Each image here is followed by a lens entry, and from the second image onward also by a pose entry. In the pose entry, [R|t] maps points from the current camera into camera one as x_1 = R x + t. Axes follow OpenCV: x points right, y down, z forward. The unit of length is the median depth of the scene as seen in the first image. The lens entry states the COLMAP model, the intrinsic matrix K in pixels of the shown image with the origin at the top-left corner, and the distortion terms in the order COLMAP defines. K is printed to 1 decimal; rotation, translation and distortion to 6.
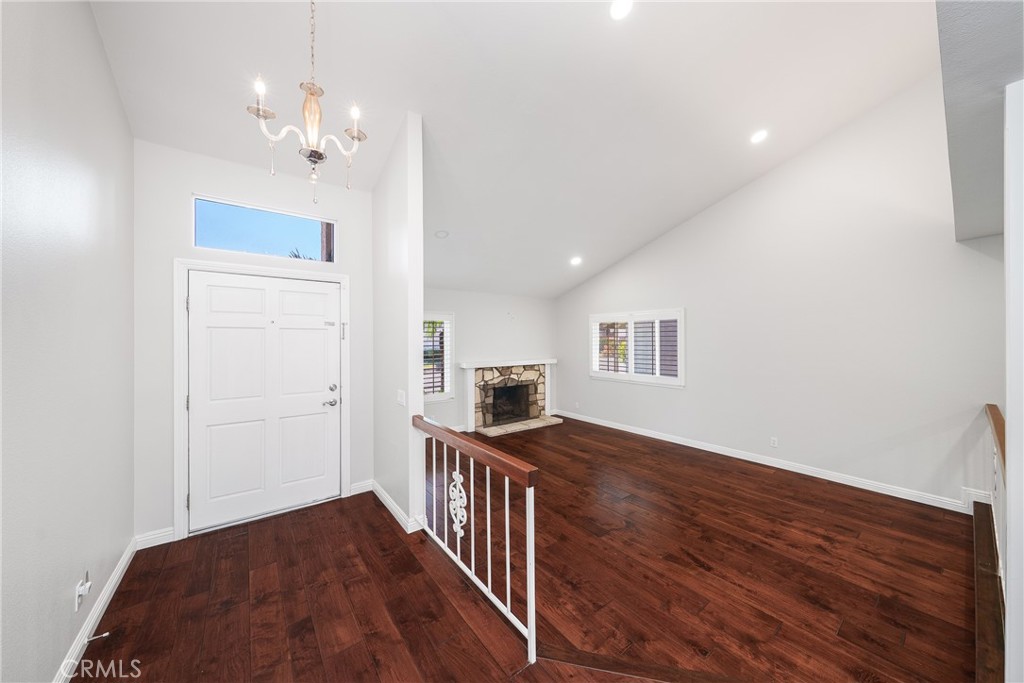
lens RADIAL K [[350.9, 0, 513.4], [0, 350.9, 343.6], [0, 0, 1]] dist [-0.002214, -0.000012]
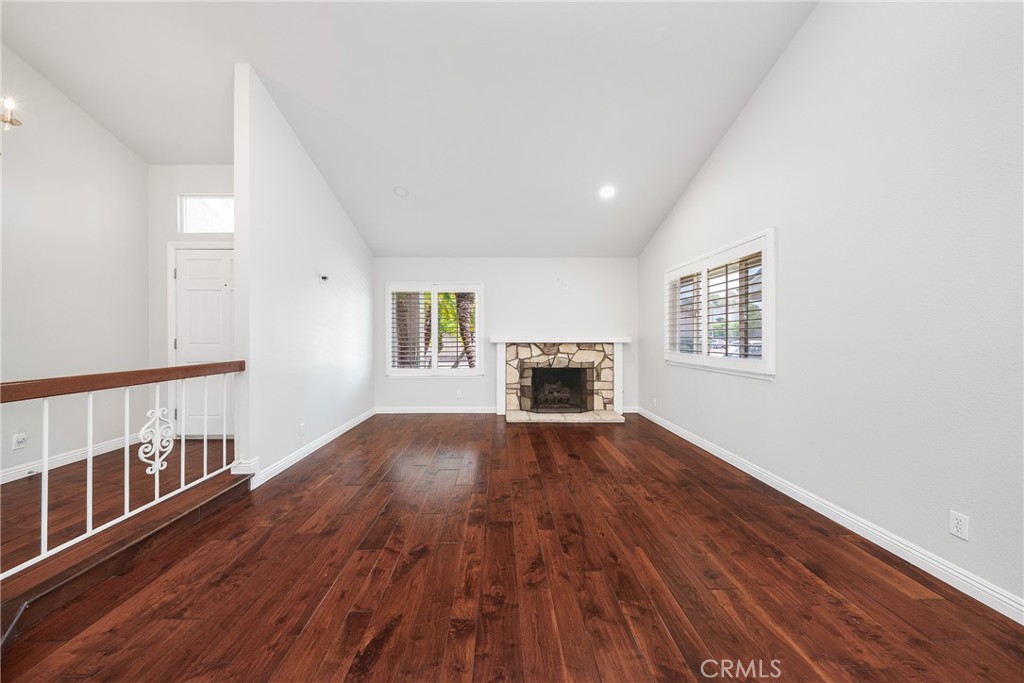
lens RADIAL K [[350.9, 0, 502.8], [0, 350.9, 341.7], [0, 0, 1]] dist [-0.002214, -0.000012]
pose [[0.793300, 0.007907, -0.608780, 0.406656], [-0.006267, 0.999969, 0.004822, 0.059081], [0.608799, -0.000010, 0.793325, 0.279894]]
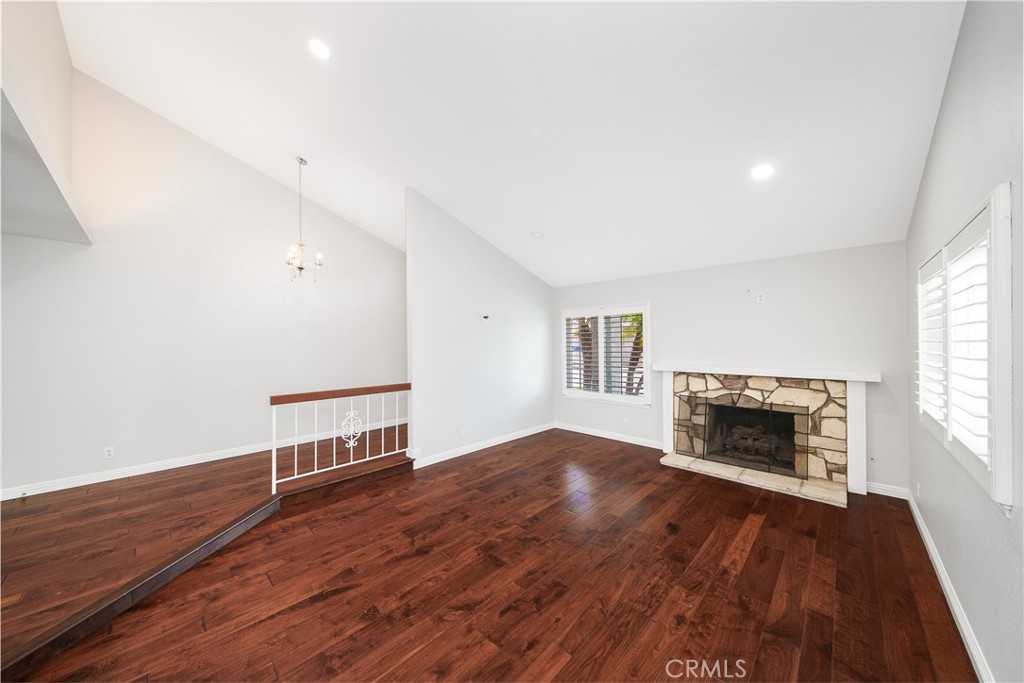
lens RADIAL K [[350.9, 0, 515.6], [0, 350.9, 346.9], [0, 0, 1]] dist [-0.002214, -0.000012]
pose [[0.146536, 0.011990, -0.989133, 0.566477], [-0.007797, 0.999909, 0.010965, 0.010156], [0.989175, 0.006105, 0.146616, 0.527699]]
